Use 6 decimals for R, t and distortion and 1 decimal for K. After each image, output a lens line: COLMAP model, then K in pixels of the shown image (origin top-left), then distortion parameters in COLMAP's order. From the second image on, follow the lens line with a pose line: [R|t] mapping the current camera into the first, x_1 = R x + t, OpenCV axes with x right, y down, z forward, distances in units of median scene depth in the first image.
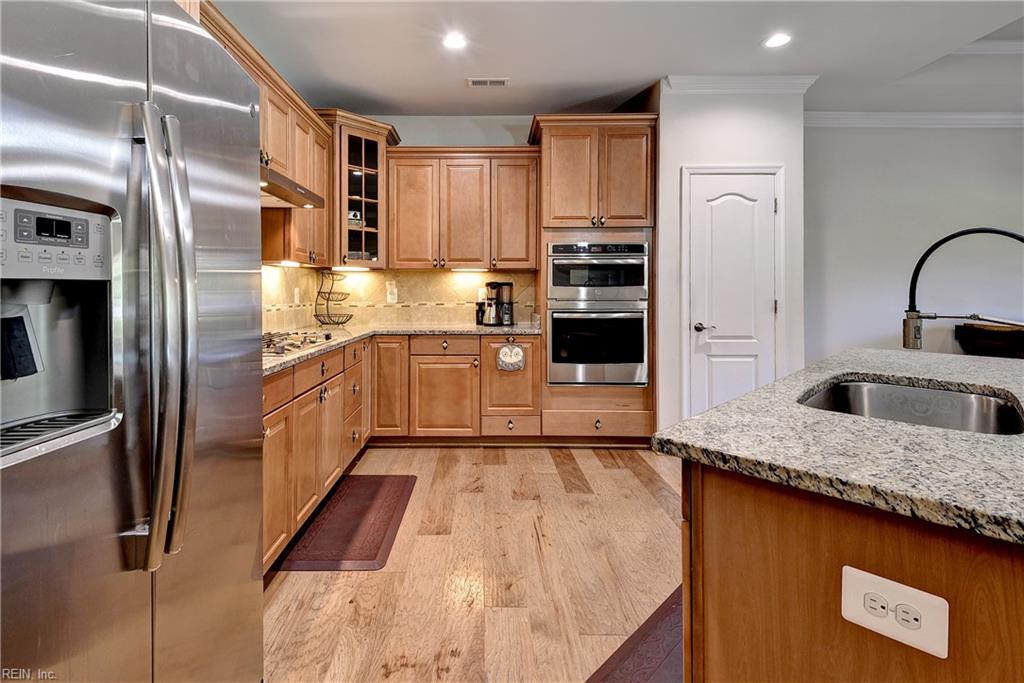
lens RADIAL K [[484.9, 0, 490.4], [0, 484.9, 291.9], [0, 0, 1]] dist [0.027902, -0.018598]
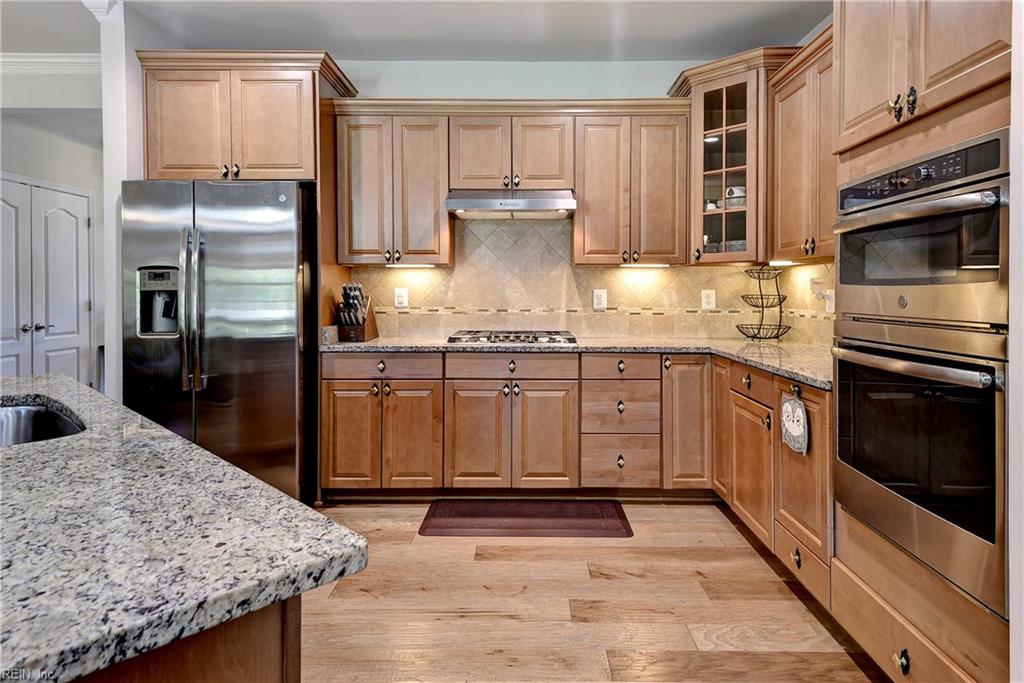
lens RADIAL K [[589.1, 0, 510.8], [0, 589.1, 301.2], [0, 0, 1]] dist [0.015104, -0.008700]
pose [[-0.017515, 0.014795, -0.999737, 0.669681], [-0.003512, 0.999883, 0.014859, -0.003337], [0.999840, 0.003771, -0.017461, 0.715001]]
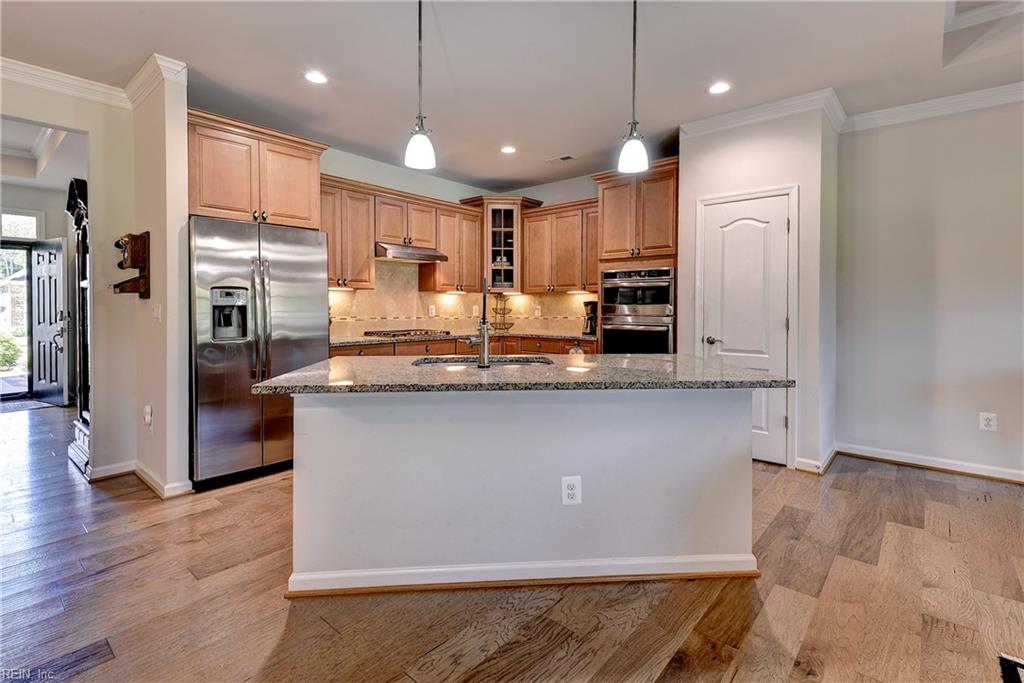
lens RADIAL K [[484.9, 0, 519.7], [0, 484.9, 308.9], [0, 0, 1]] dist [0.027902, -0.018598]
pose [[0.757578, 0.003321, -0.652736, 0.814463], [-0.002905, 0.999994, 0.001716, -0.001162], [0.652738, 0.000597, 0.757583, -0.137560]]
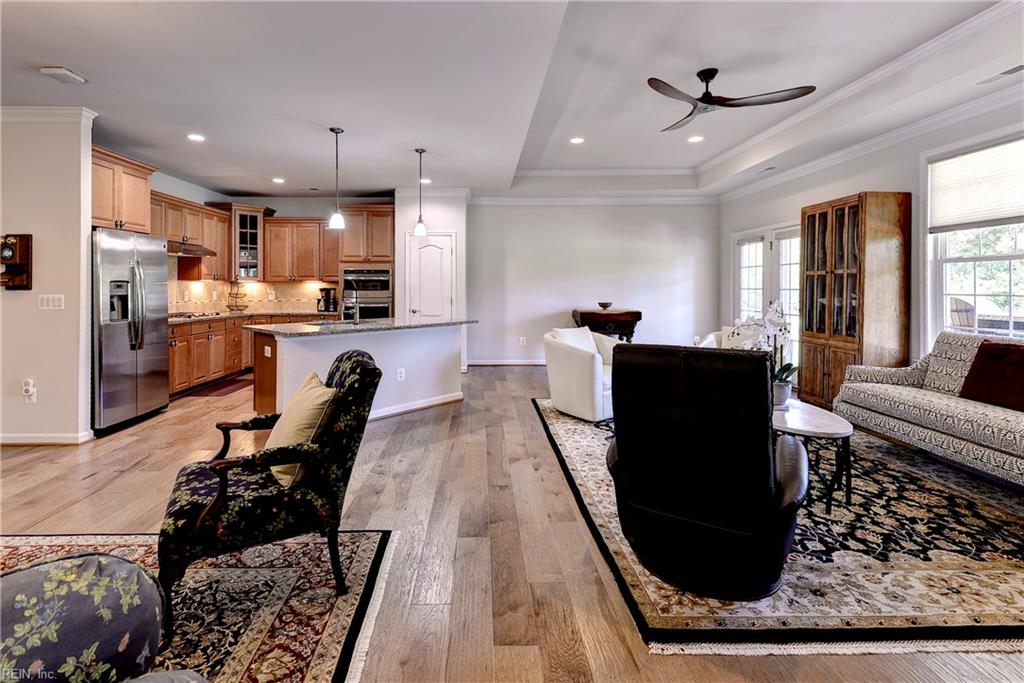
lens RADIAL K [[484.9, 0, 494.2], [0, 484.9, 287.6], [0, 0, 1]] dist [0.027902, -0.018598]
pose [[0.999854, -0.000152, 0.017077, 0.716011], [0.000180, 0.999999, -0.001639, -0.020731], [-0.017077, 0.001642, 0.999853, -1.009858]]
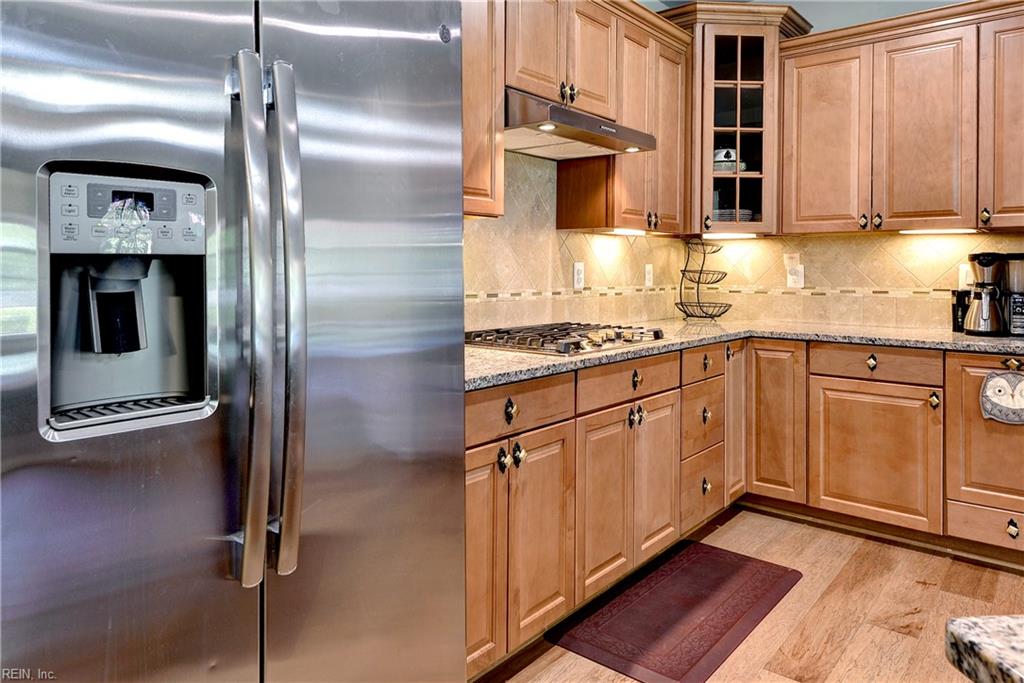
lens RADIAL K [[694.5, 0, 506.3], [0, 694.5, 271.6], [0, 0, 1]] dist [0.019337, -0.005116]
pose [[0.764671, 0.005222, -0.644400, 0.109858], [-0.004384, 0.999986, 0.002901, 0.000417], [0.644406, 0.000606, 0.764683, 0.081392]]
